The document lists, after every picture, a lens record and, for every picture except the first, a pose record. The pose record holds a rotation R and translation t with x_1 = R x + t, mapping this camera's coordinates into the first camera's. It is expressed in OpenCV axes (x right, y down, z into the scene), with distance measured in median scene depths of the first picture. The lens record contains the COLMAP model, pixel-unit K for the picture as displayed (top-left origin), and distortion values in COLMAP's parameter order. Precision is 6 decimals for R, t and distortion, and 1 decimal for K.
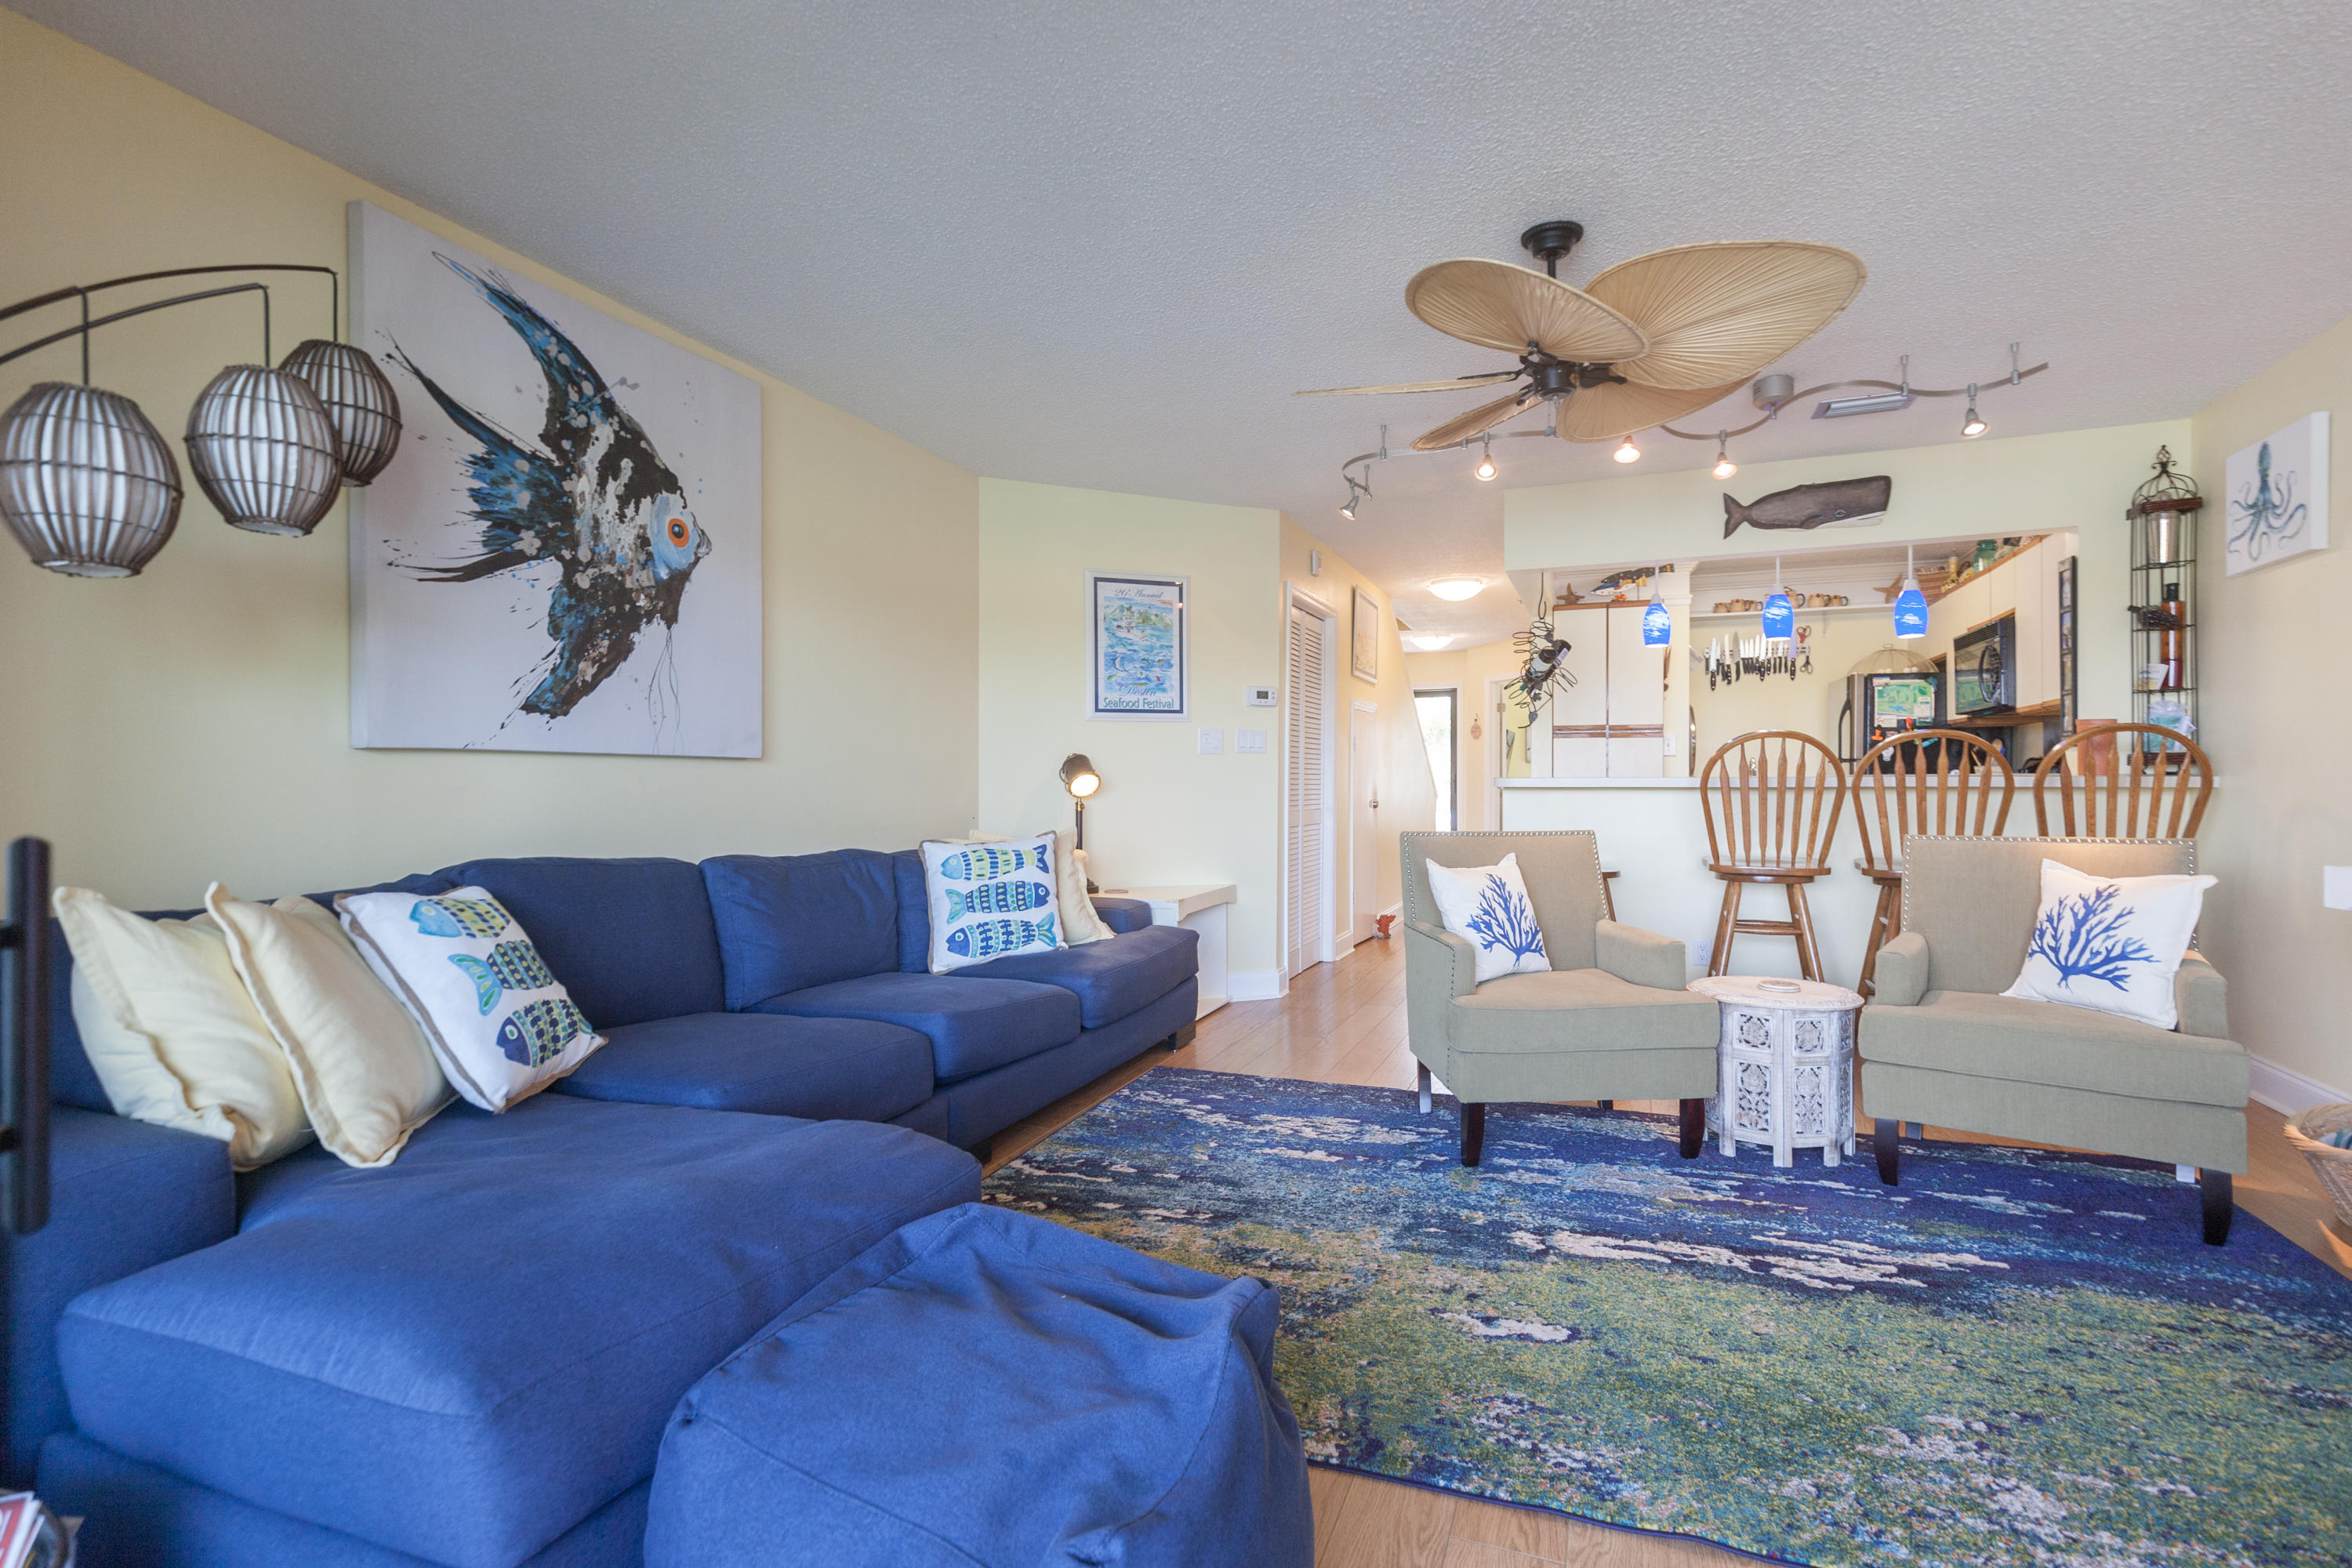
lens RADIAL K [[1083.2, 0, 1225.9], [0, 1083.2, 768.4], [0, 0, 1]] dist [0.019082, -0.000534]
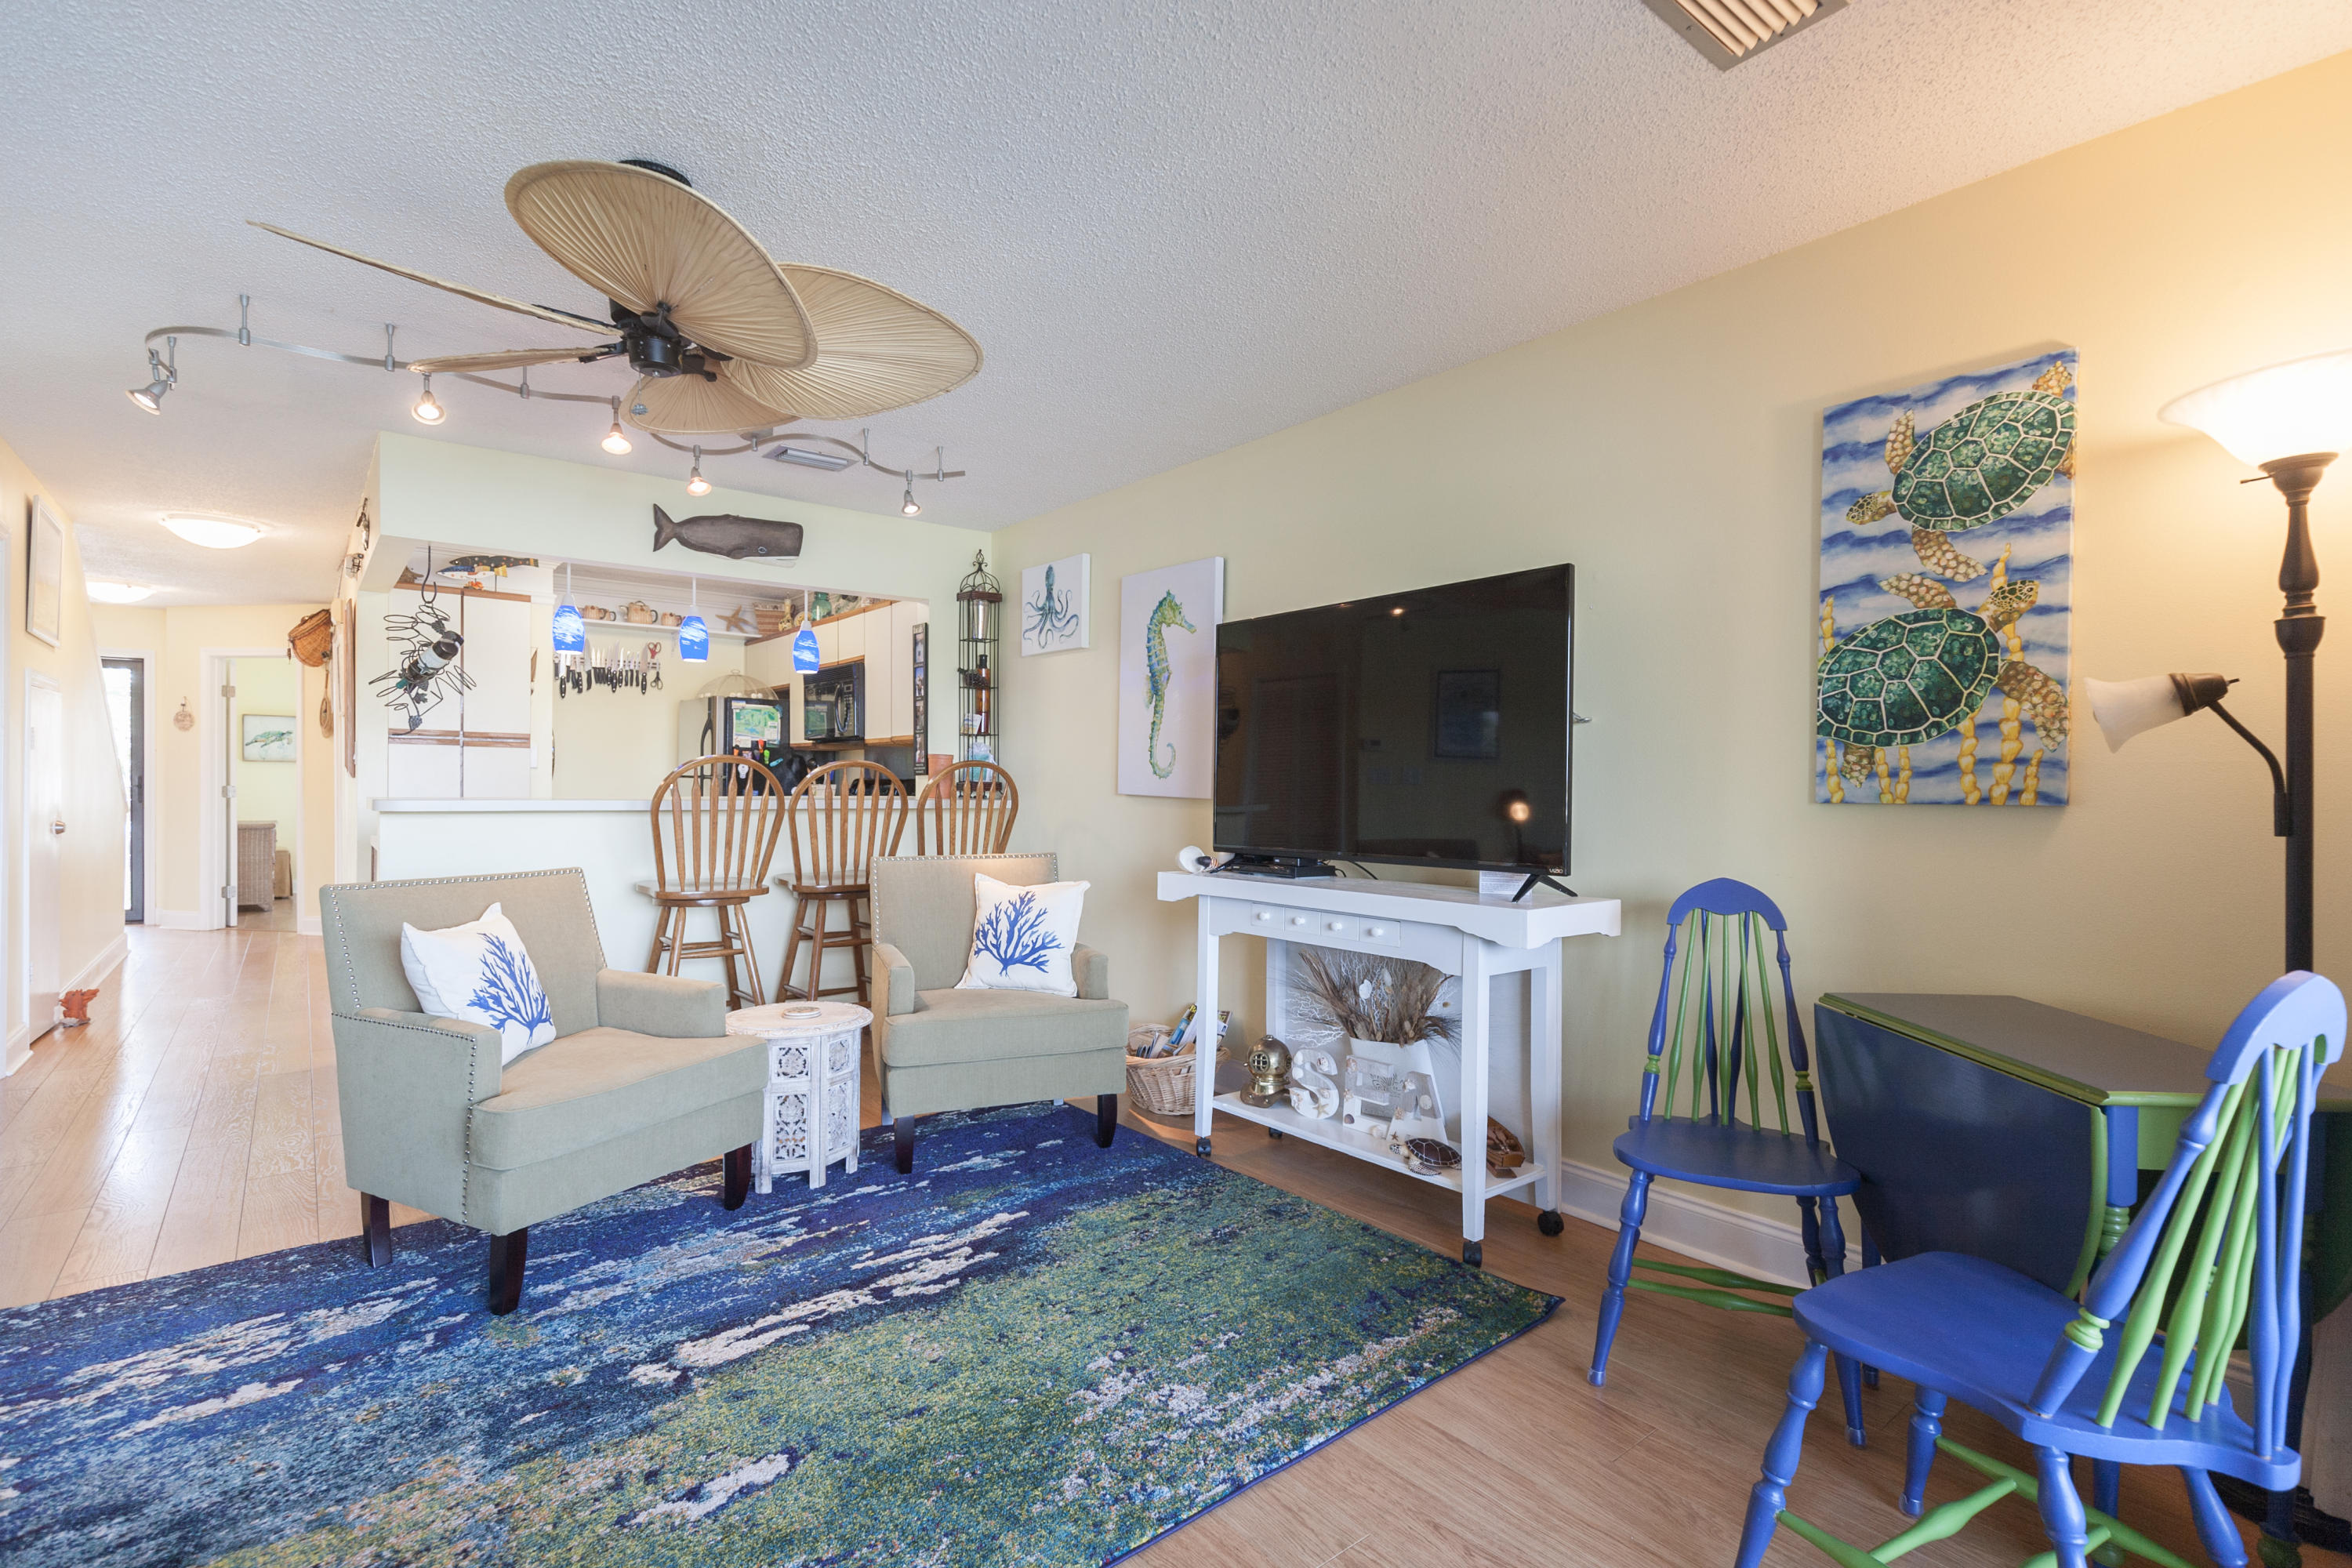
lens RADIAL K [[1069.7, 0, 1130.8], [0, 1069.7, 787.9], [0, 0, 1]] dist [0.015303, -0.001093]
pose [[0.533993, 0.004774, 0.845475, -0.199817], [-0.021010, 0.999750, 0.007624, -0.029018], [-0.845228, -0.021835, 0.533960, 0.216607]]
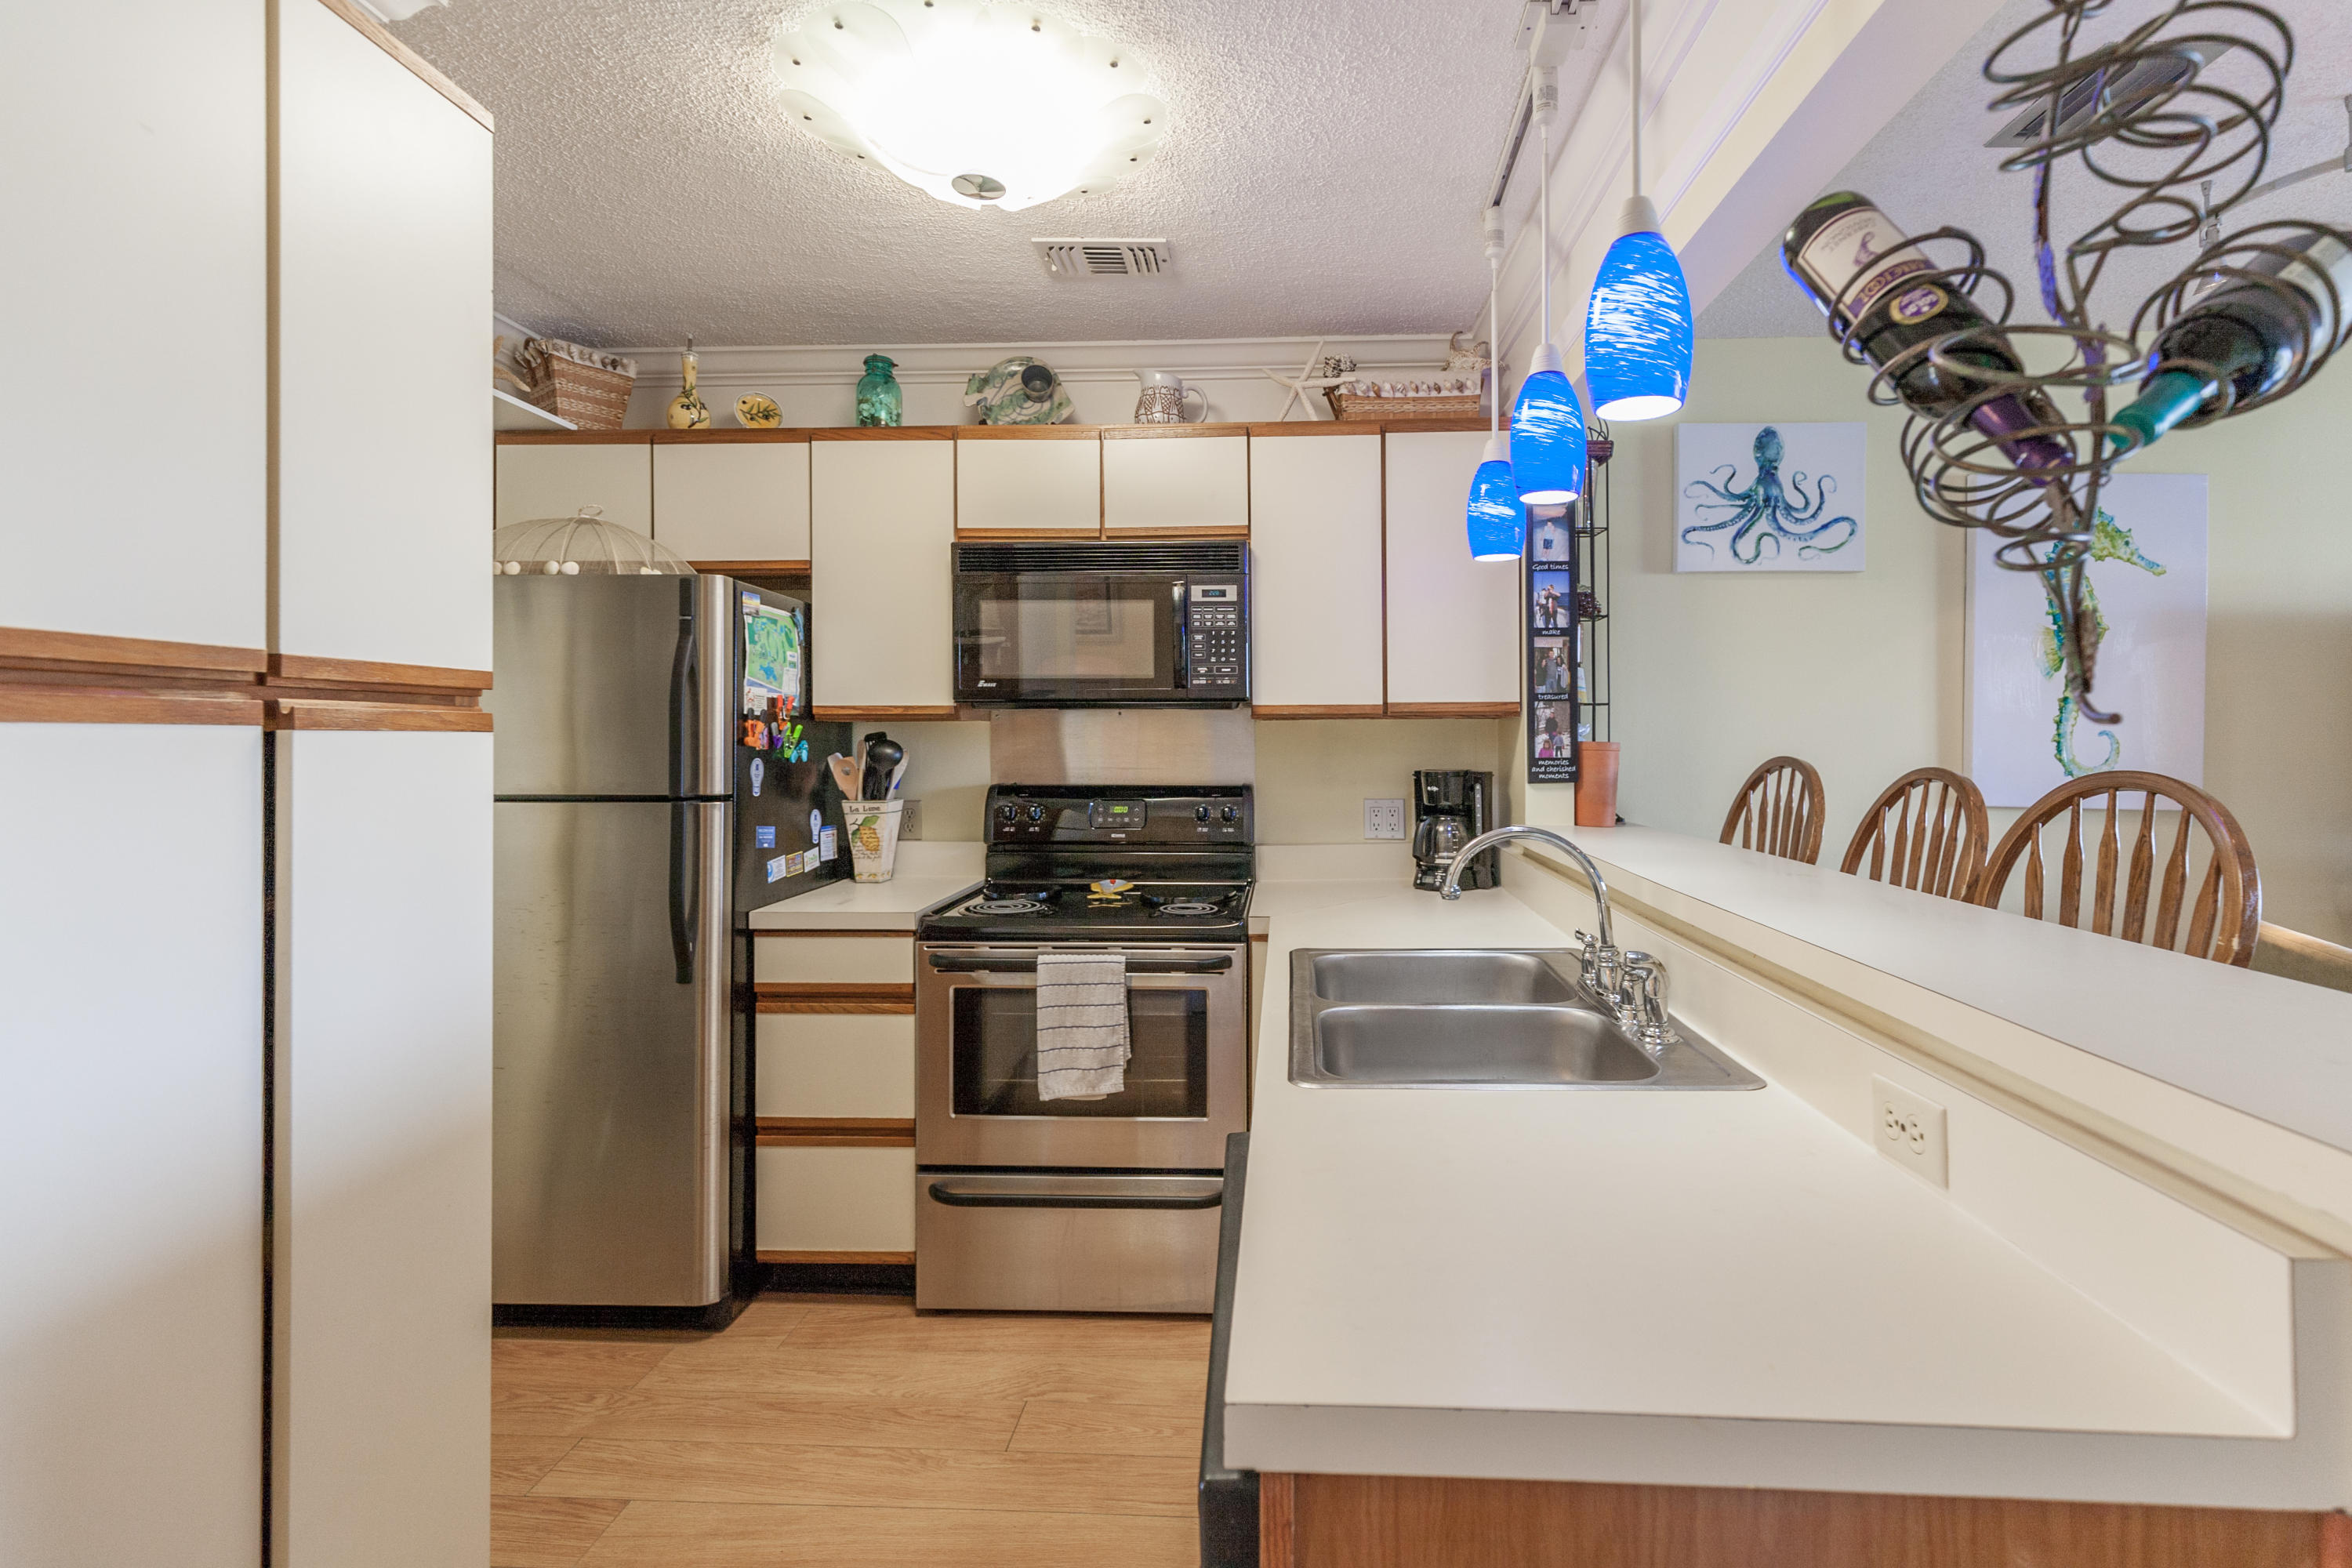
lens RADIAL K [[1083.2, 0, 1225.9], [0, 1083.2, 768.4], [0, 0, 1]] dist [0.019082, -0.000534]
pose [[-0.312124, -0.019125, 0.949849, 0.344831], [-0.007521, 0.999816, 0.017660, -0.057979], [-0.950012, -0.001632, -0.312210, 2.048982]]
